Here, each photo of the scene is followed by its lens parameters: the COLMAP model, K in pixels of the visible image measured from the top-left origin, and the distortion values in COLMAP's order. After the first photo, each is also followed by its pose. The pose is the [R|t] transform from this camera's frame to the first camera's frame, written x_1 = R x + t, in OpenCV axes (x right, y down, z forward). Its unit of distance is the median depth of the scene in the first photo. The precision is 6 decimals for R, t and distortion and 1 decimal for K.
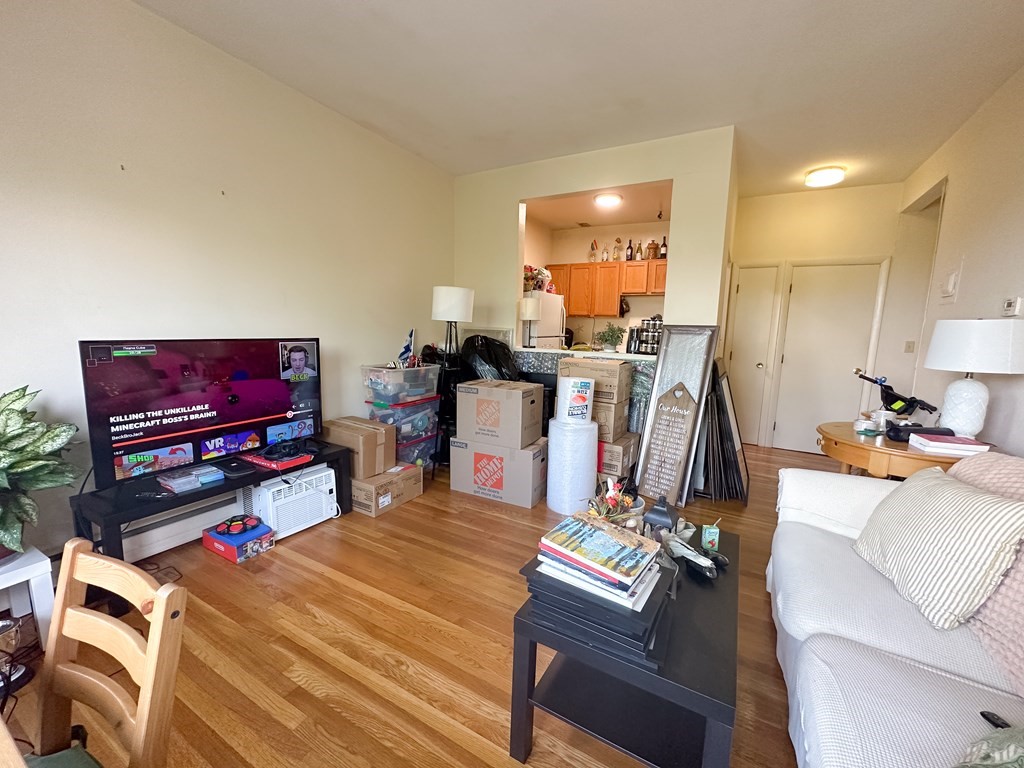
lens RADIAL K [[410.4, 0, 512.5], [0, 410.4, 381.3], [0, 0, 1]] dist [-0.000679, -0.000038]
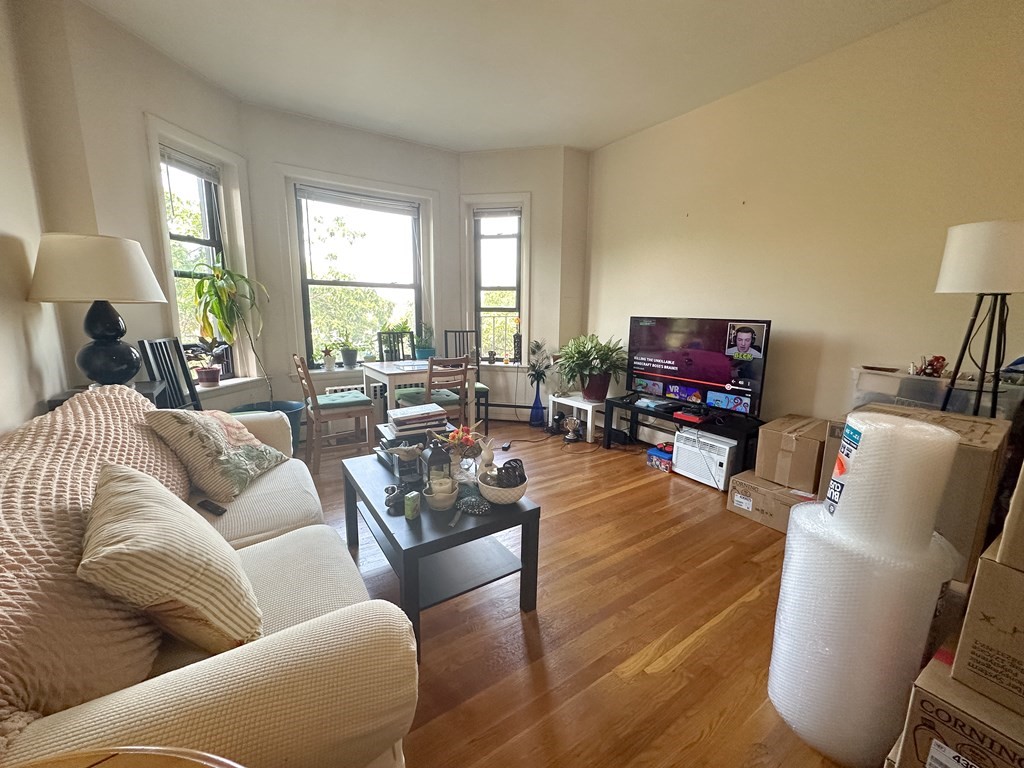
lens RADIAL K [[410.4, 0, 512.2], [0, 410.4, 384.1], [0, 0, 1]] dist [-0.000679, -0.000038]
pose [[-0.447501, 0.127048, -0.885213, 0.785859], [-0.144472, 0.966584, 0.211761, -0.086925], [0.882536, 0.222652, -0.414193, 1.016828]]
